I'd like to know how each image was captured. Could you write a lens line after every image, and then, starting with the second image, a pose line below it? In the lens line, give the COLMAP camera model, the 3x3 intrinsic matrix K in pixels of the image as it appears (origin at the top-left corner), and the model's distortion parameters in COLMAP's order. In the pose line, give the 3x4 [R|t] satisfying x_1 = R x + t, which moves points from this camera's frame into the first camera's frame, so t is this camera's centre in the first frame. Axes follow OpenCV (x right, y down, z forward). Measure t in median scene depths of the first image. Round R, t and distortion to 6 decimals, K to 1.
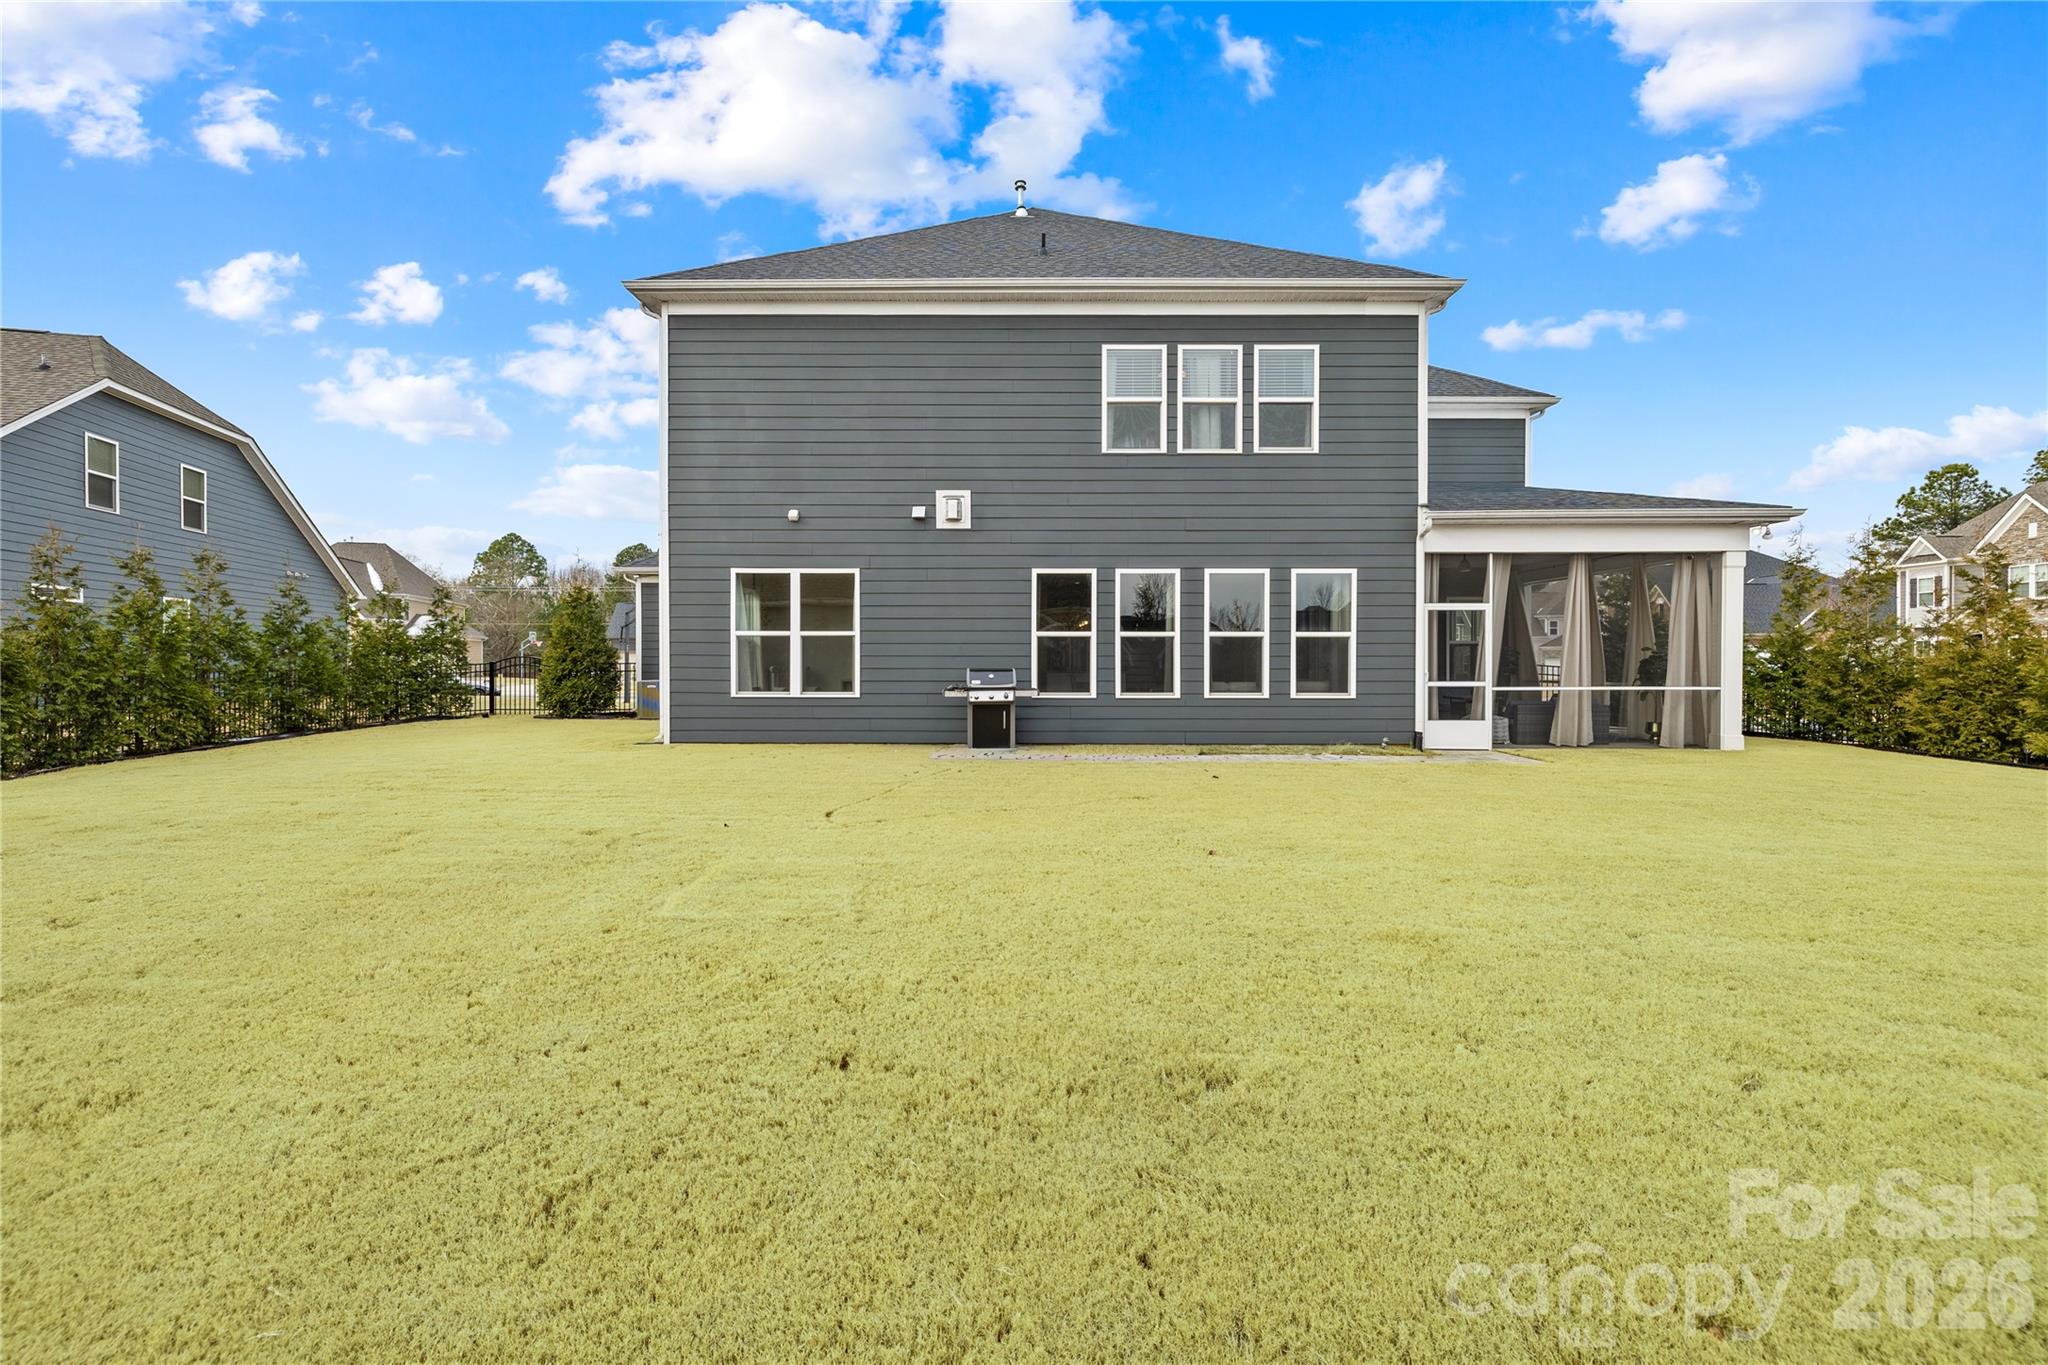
lens RADIAL K [[858.0, 0, 1007.8], [0, 858.0, 671.9], [0, 0, 1]] dist [-0.001826, -0.000134]
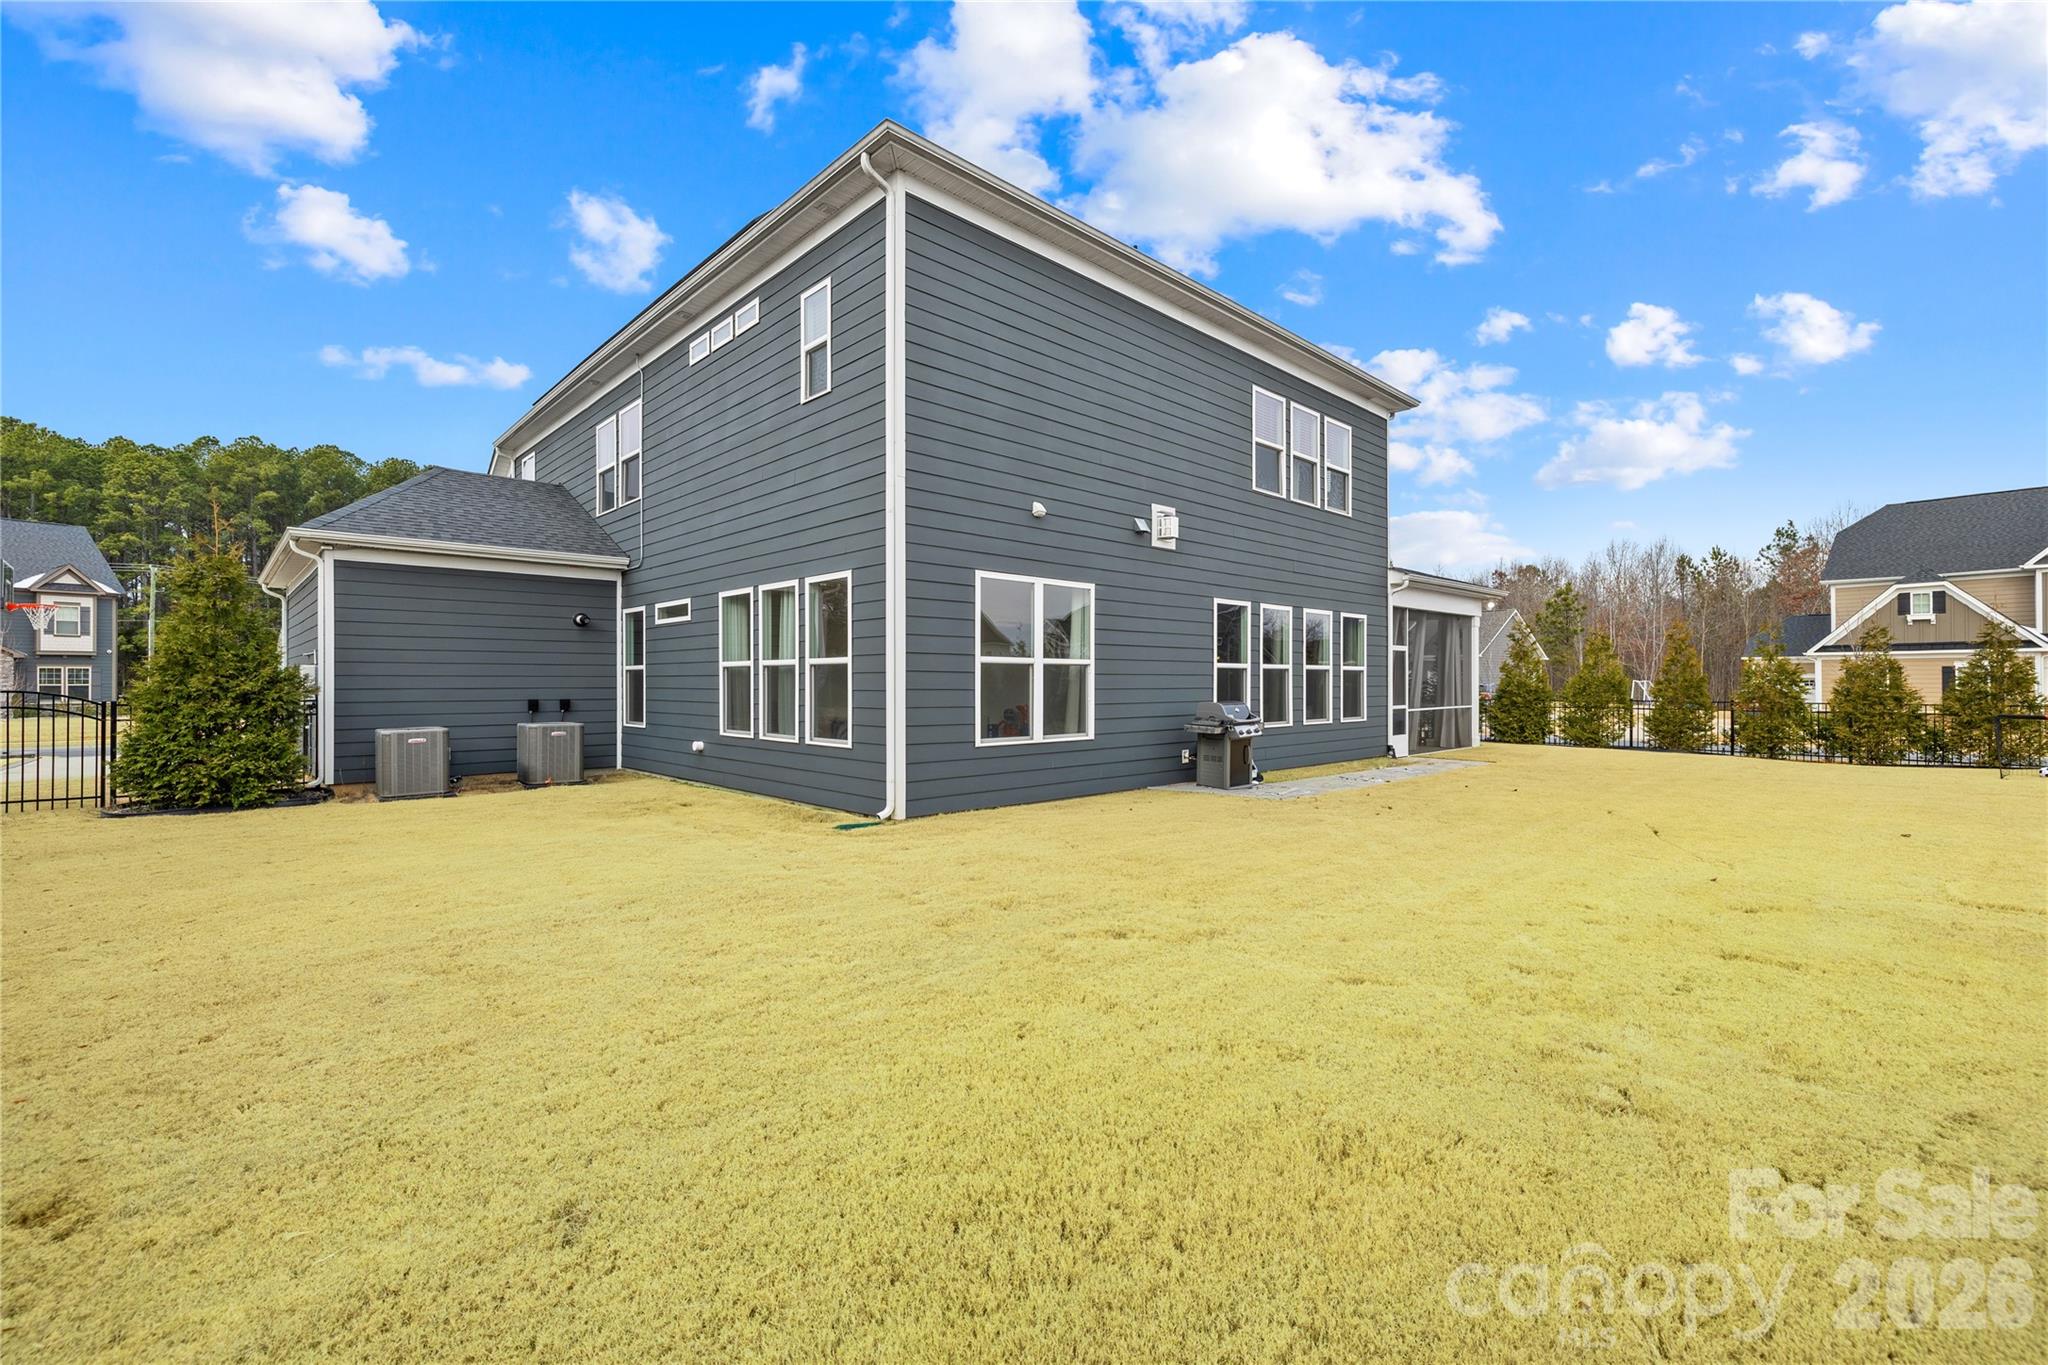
lens RADIAL K [[879.2, 0, 1024.0], [0, 879.2, 682.5], [0, 0, 1]] dist [0.001640, 0.000024]
pose [[0.716522, -0.001821, 0.697562, -0.817014], [0.011656, 0.999888, -0.009362, -0.017677], [-0.697467, 0.014839, 0.716463, 0.437464]]
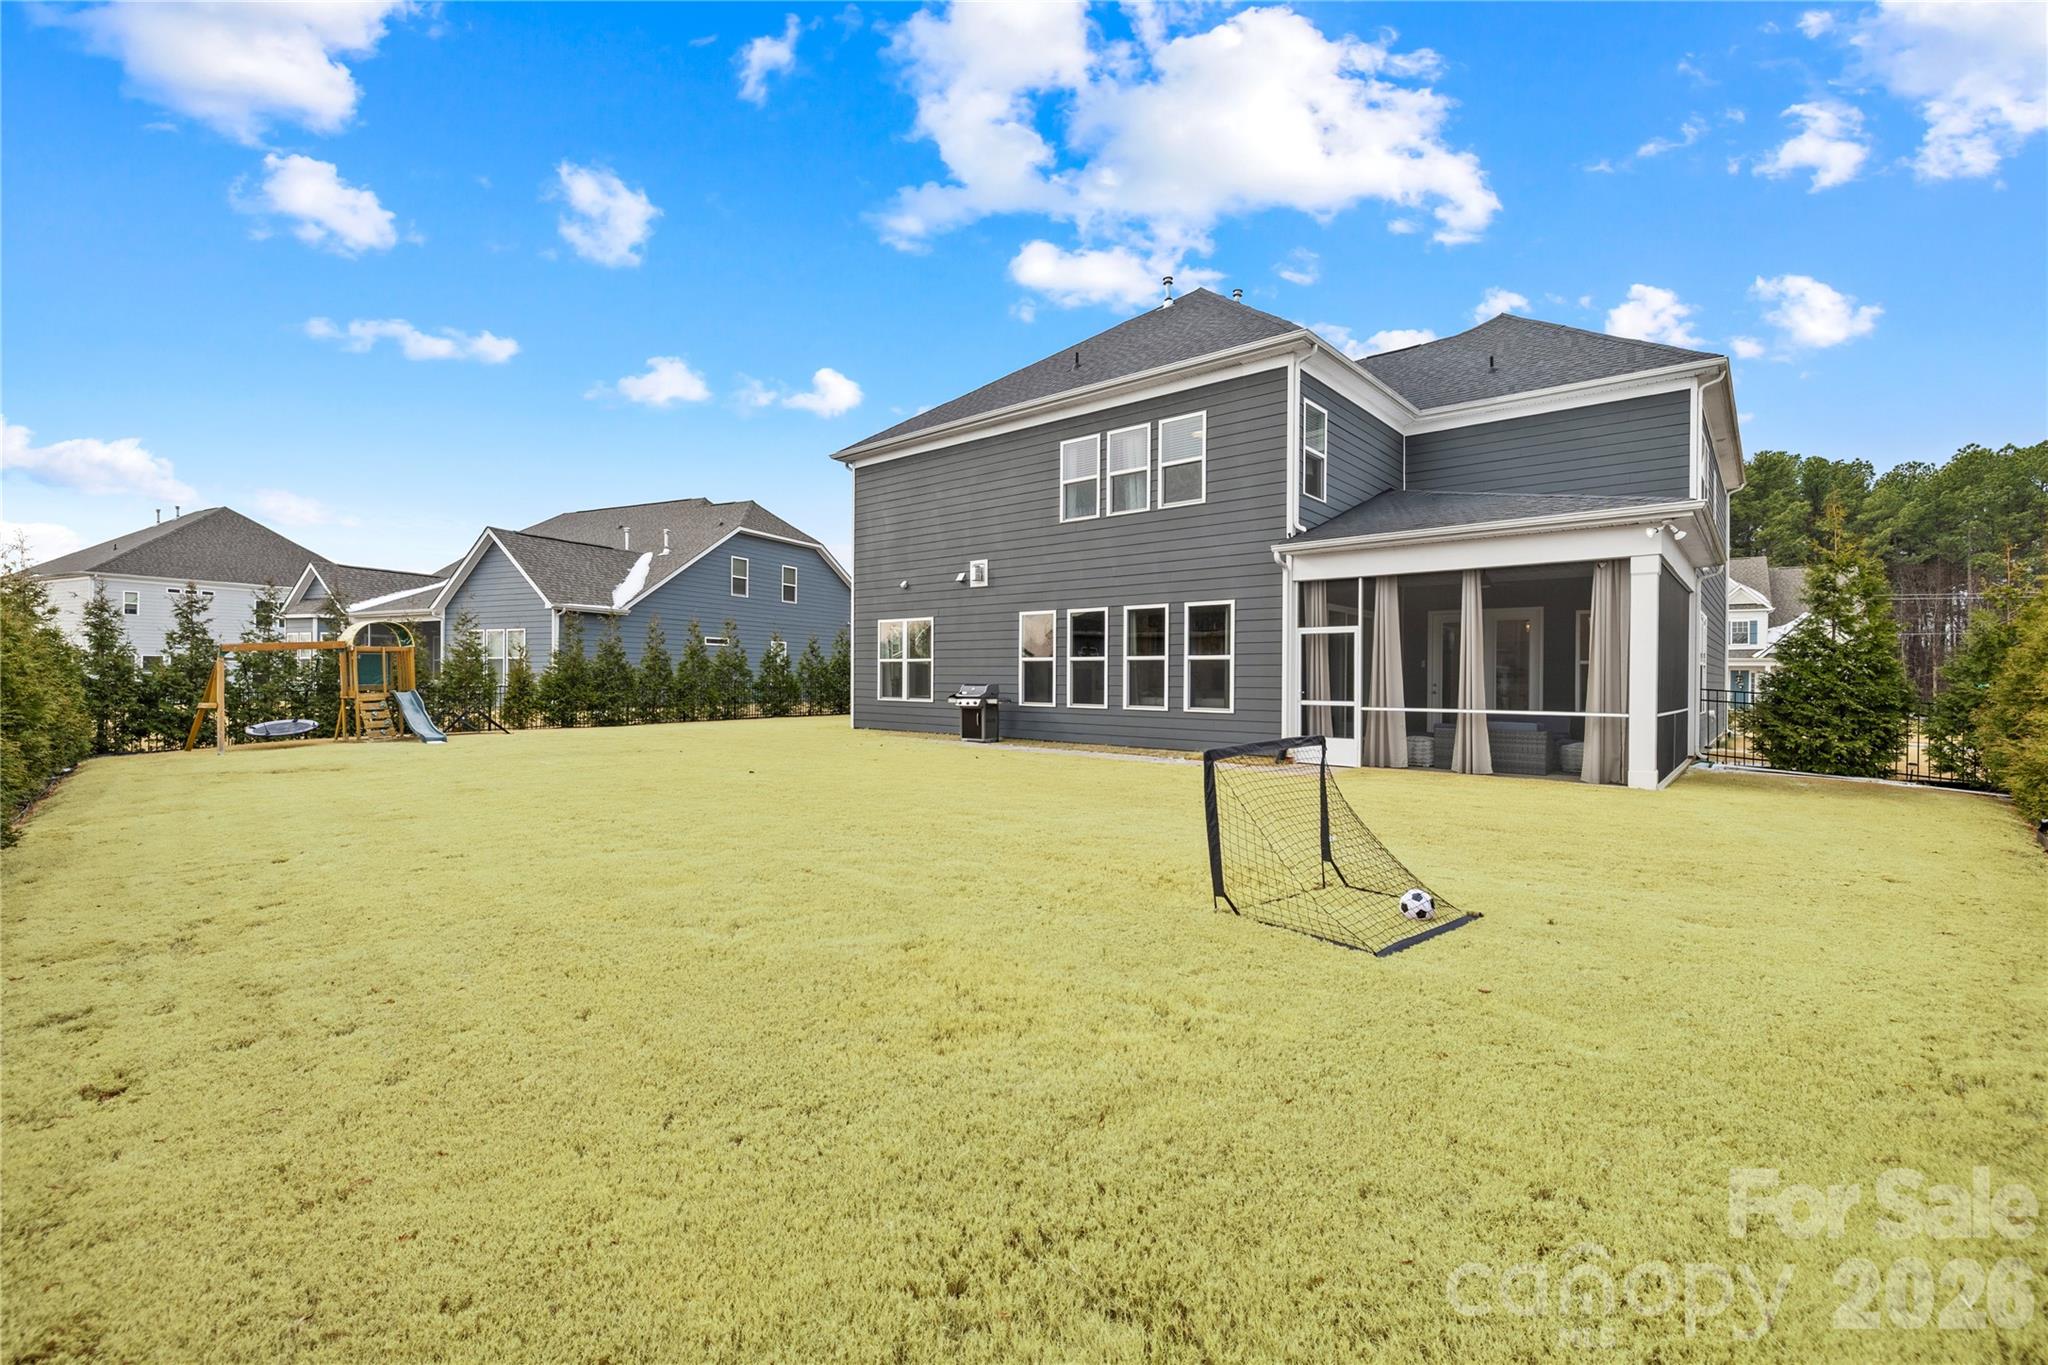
lens RADIAL K [[855.3, 0, 1024.0], [0, 855.3, 682.5], [0, 0, 1]] dist [0.026732, -0.000002]
pose [[0.767537, 0.008861, -0.640943, 0.916248], [-0.018328, 0.999799, -0.008125, 0.004191], [0.640742, 0.017984, 0.767545, -0.052221]]
